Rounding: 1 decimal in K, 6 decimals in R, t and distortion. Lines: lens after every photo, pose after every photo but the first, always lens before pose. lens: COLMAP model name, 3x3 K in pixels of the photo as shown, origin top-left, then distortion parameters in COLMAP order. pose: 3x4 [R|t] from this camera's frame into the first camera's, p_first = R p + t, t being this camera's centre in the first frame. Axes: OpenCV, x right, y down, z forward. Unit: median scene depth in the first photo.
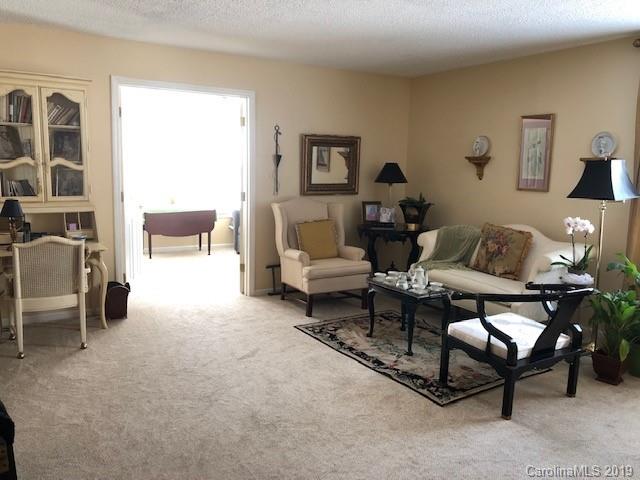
lens RADIAL K [[524.8, 0, 320.0], [0, 524.8, 240.0], [0, 0, 1]] dist [0.014166, -0.008974]
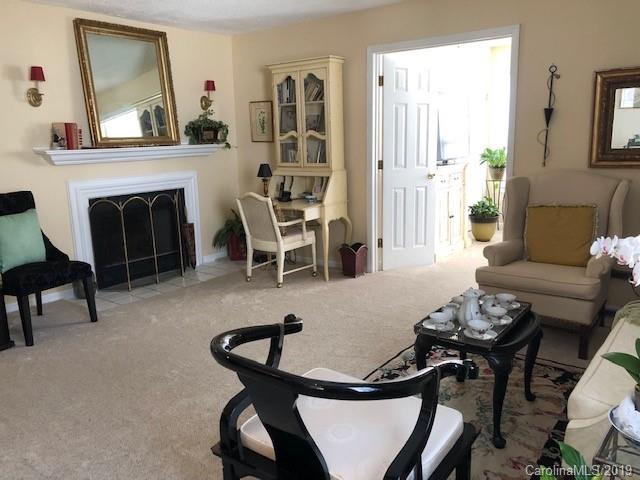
lens RADIAL K [[524.8, 0, 320.0], [0, 524.8, 240.0], [0, 0, 1]] dist [0.014166, -0.008974]
pose [[0.331858, 0.145061, -0.932109, 0.647132], [-0.103640, 0.987731, 0.116818, -0.050297], [0.937619, 0.057837, 0.342821, 0.623425]]
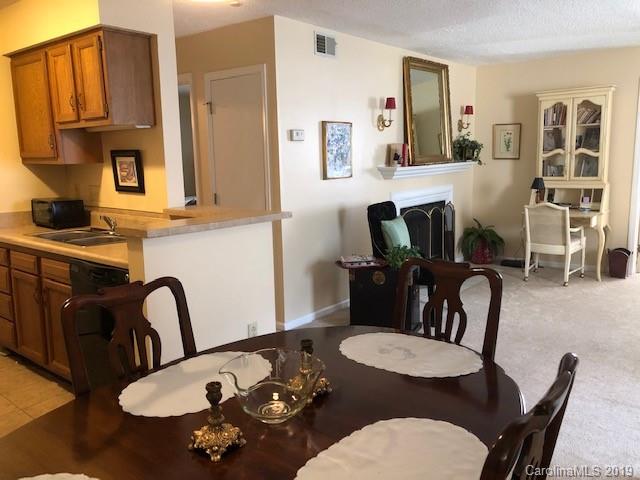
lens RADIAL K [[524.8, 0, 320.0], [0, 524.8, 240.0], [0, 0, 1]] dist [0.014166, -0.008974]
pose [[0.313008, 0.116290, -0.942604, 0.597134], [-0.101722, 0.990871, 0.088466, 0.027279], [0.944287, 0.068193, 0.321980, -0.059101]]
